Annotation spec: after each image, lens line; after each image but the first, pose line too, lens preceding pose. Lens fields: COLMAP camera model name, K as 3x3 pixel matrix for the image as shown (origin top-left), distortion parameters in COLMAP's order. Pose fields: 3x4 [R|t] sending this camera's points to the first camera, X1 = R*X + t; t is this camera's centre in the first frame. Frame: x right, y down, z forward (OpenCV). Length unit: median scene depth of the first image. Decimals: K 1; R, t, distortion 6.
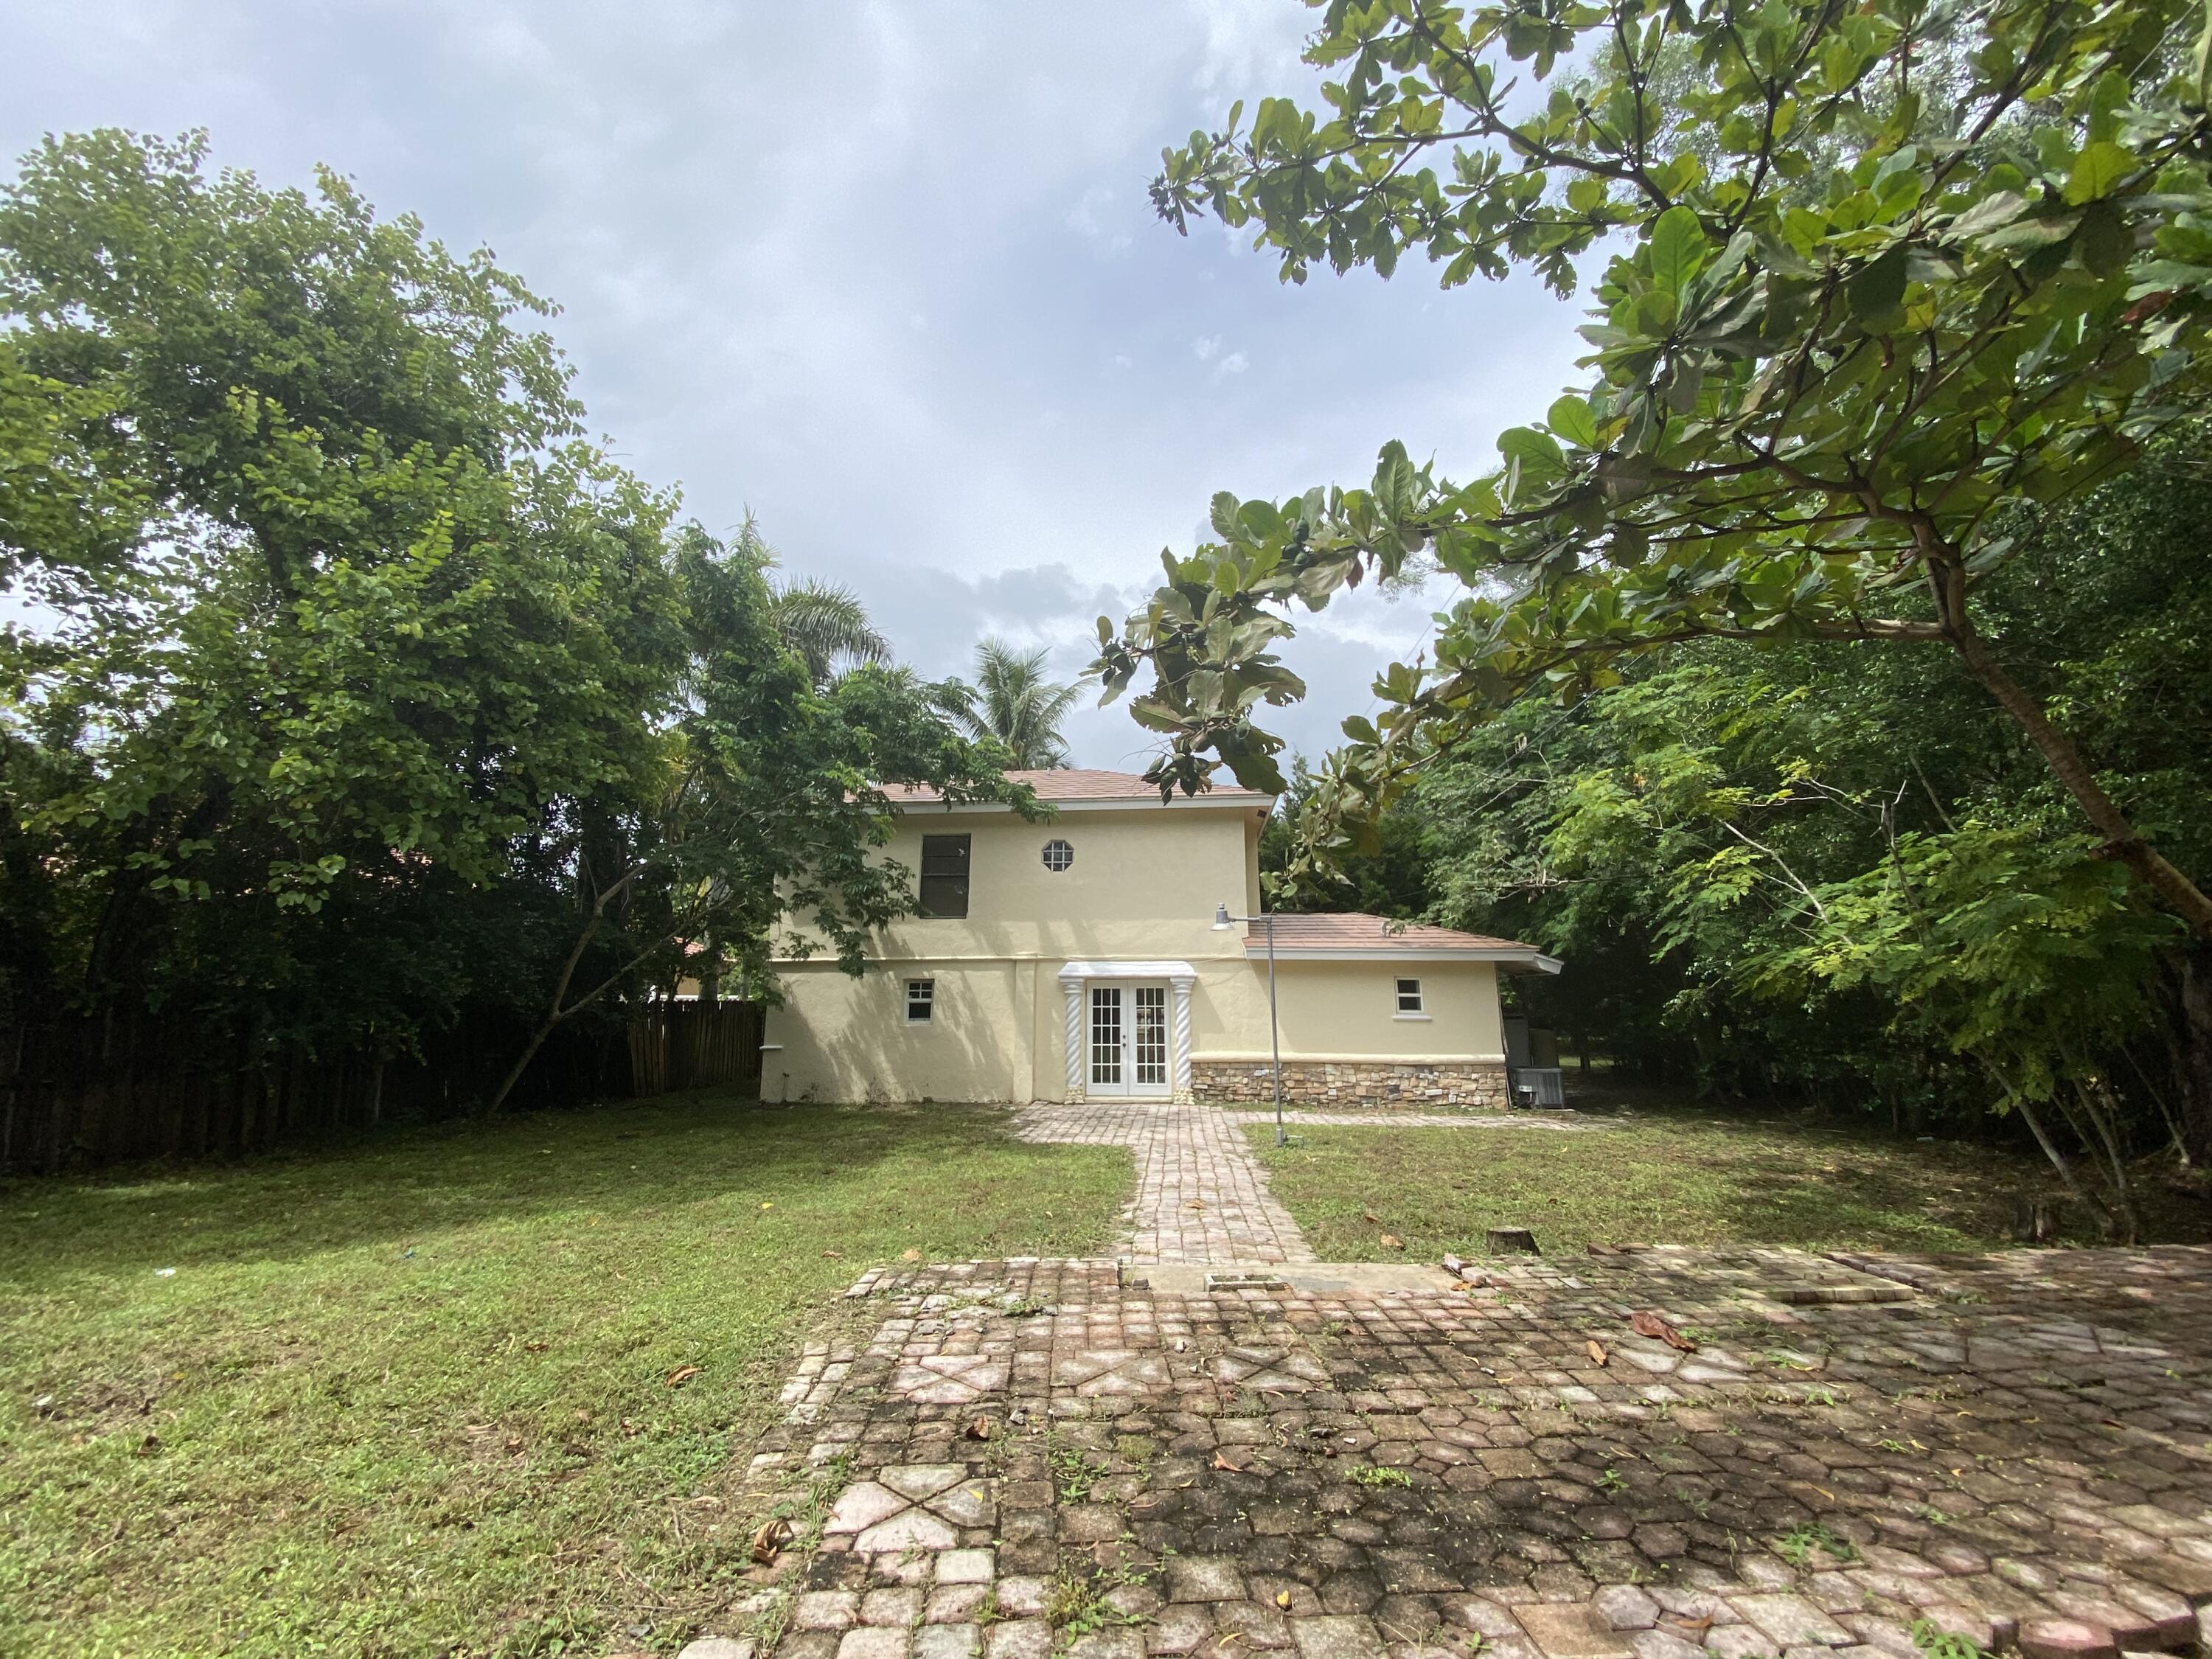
lens RADIAL K [[880.9, 0, 1106.0], [0, 880.9, 829.5], [0, 0, 1]] dist [0.013935, -0.000043]
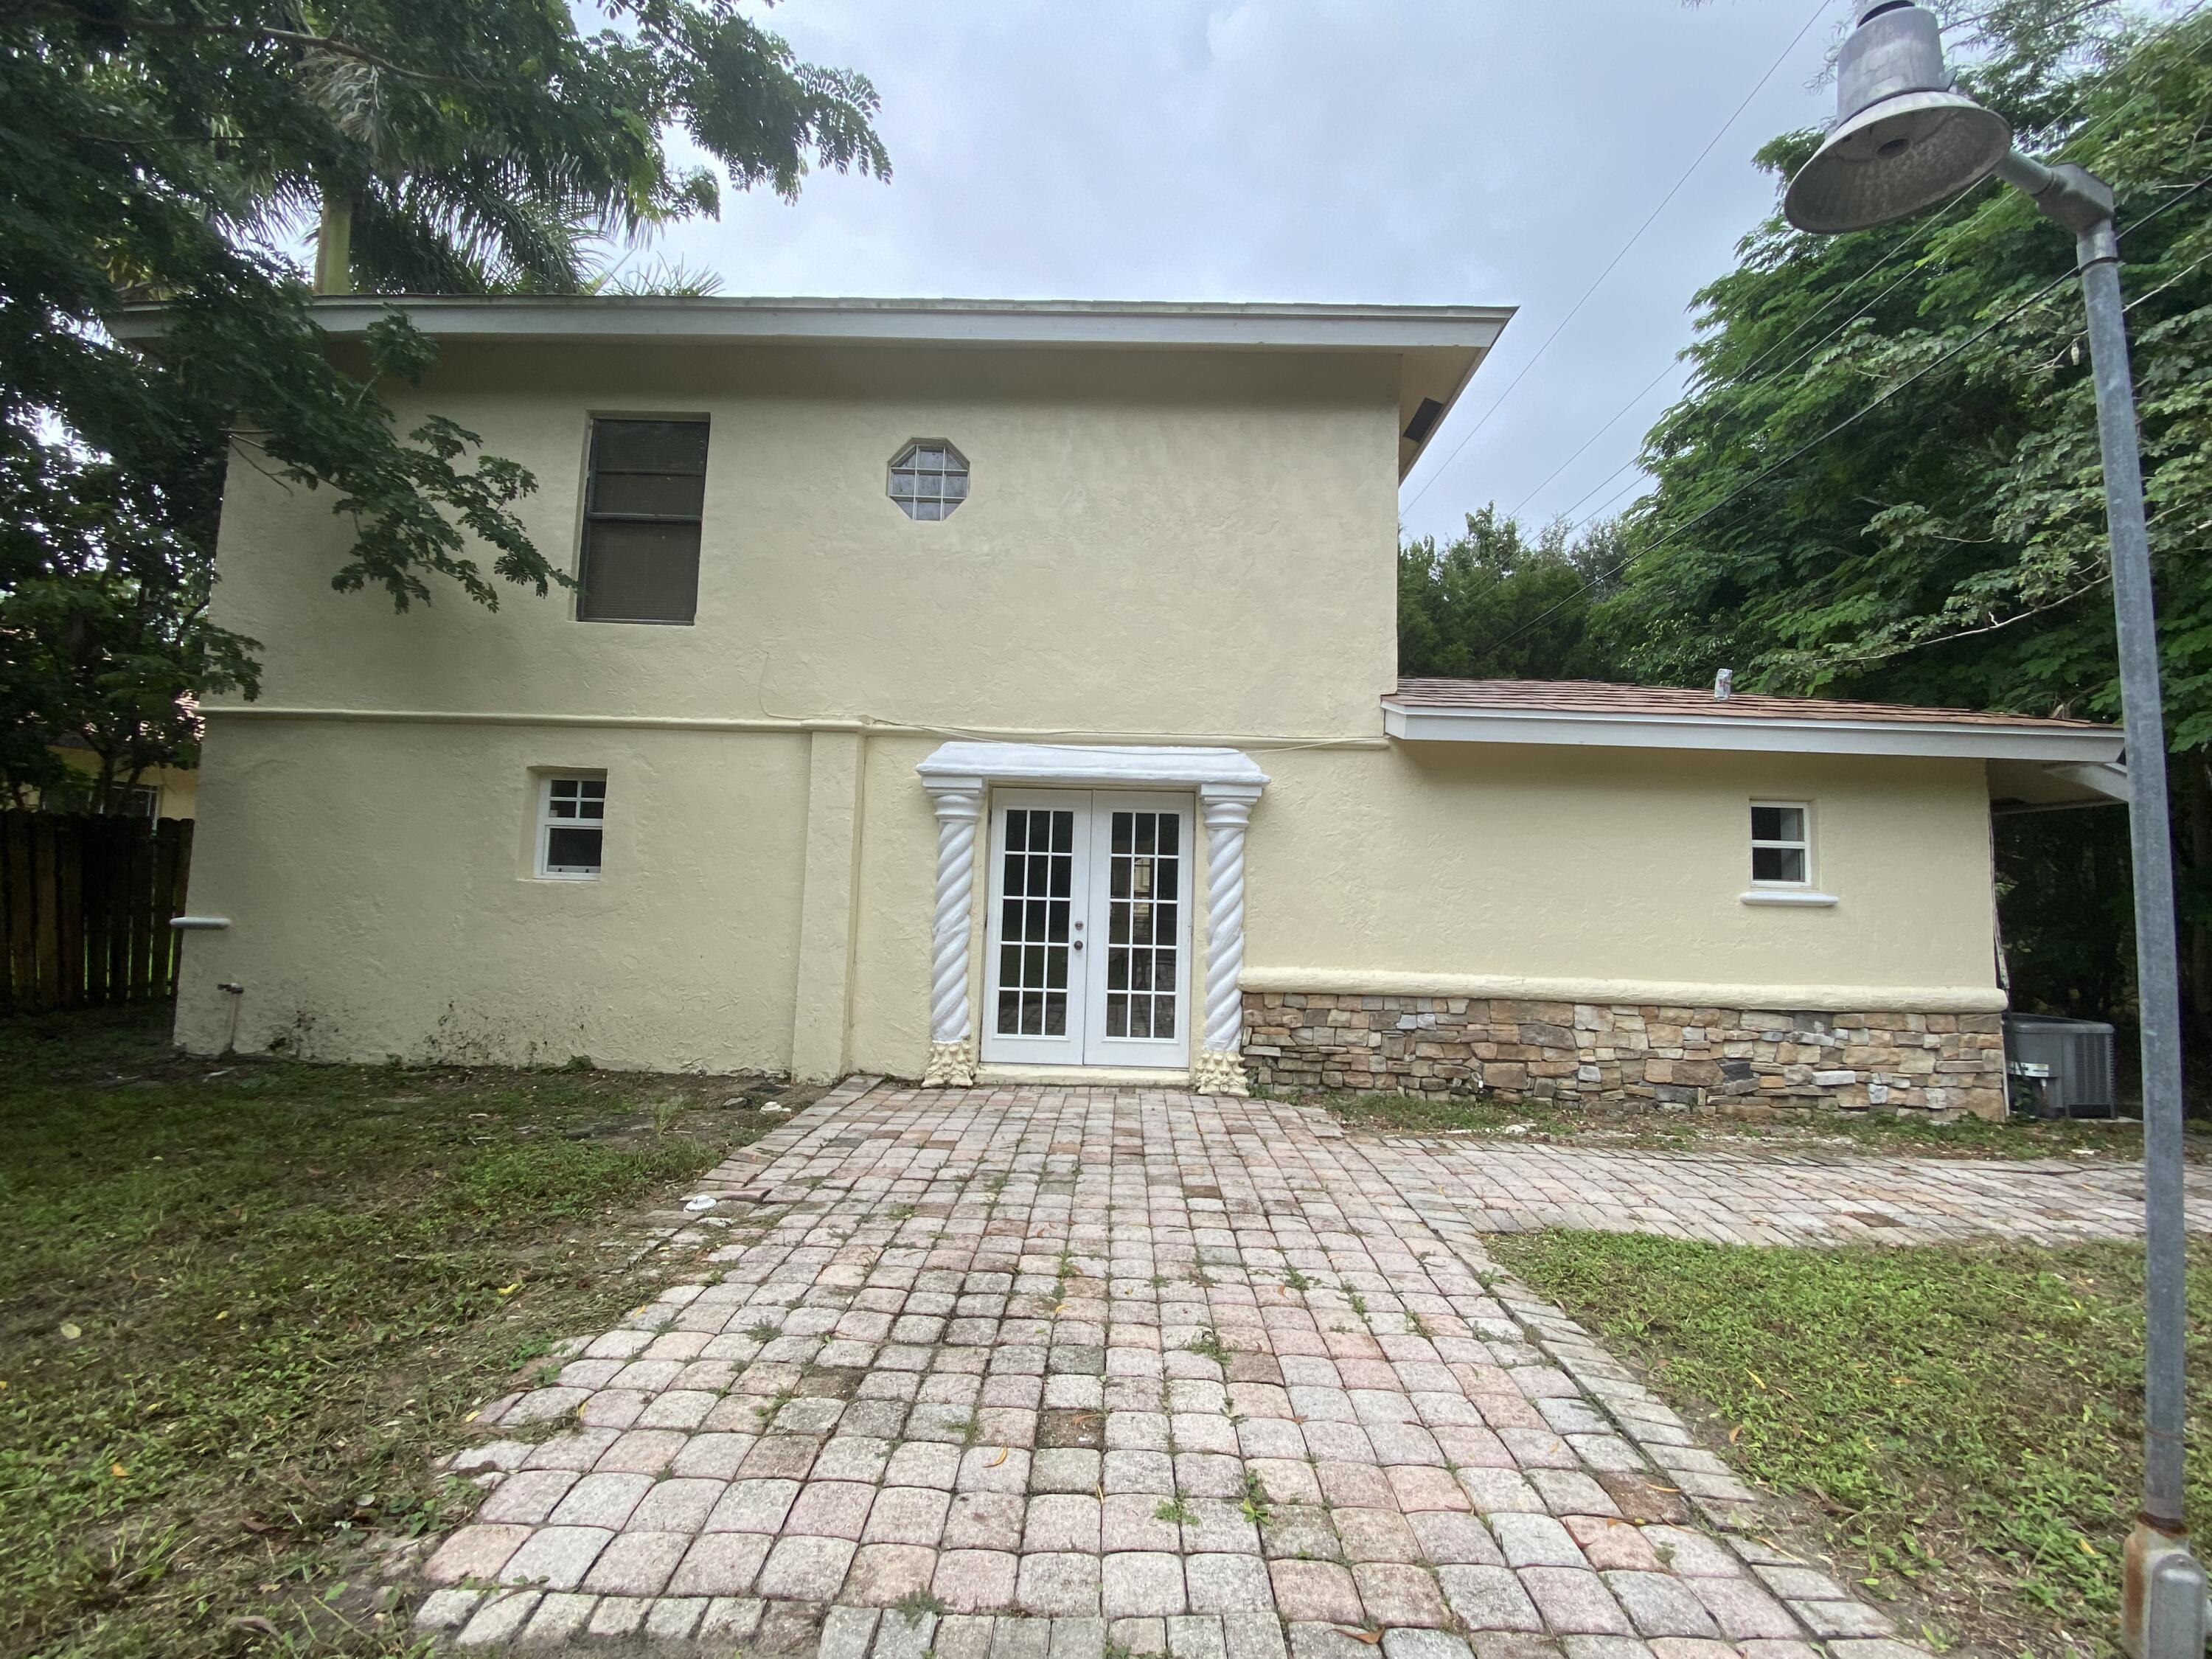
lens RADIAL K [[893.5, 0, 1106.0], [0, 893.5, 829.5], [0, 0, 1]] dist [-0.018180, -0.000262]
pose [[0.997597, 0.035060, 0.059761, 0.006842], [-0.041817, 0.992385, 0.115857, 0.142169], [-0.055244, -0.118078, 0.991466, 0.592731]]
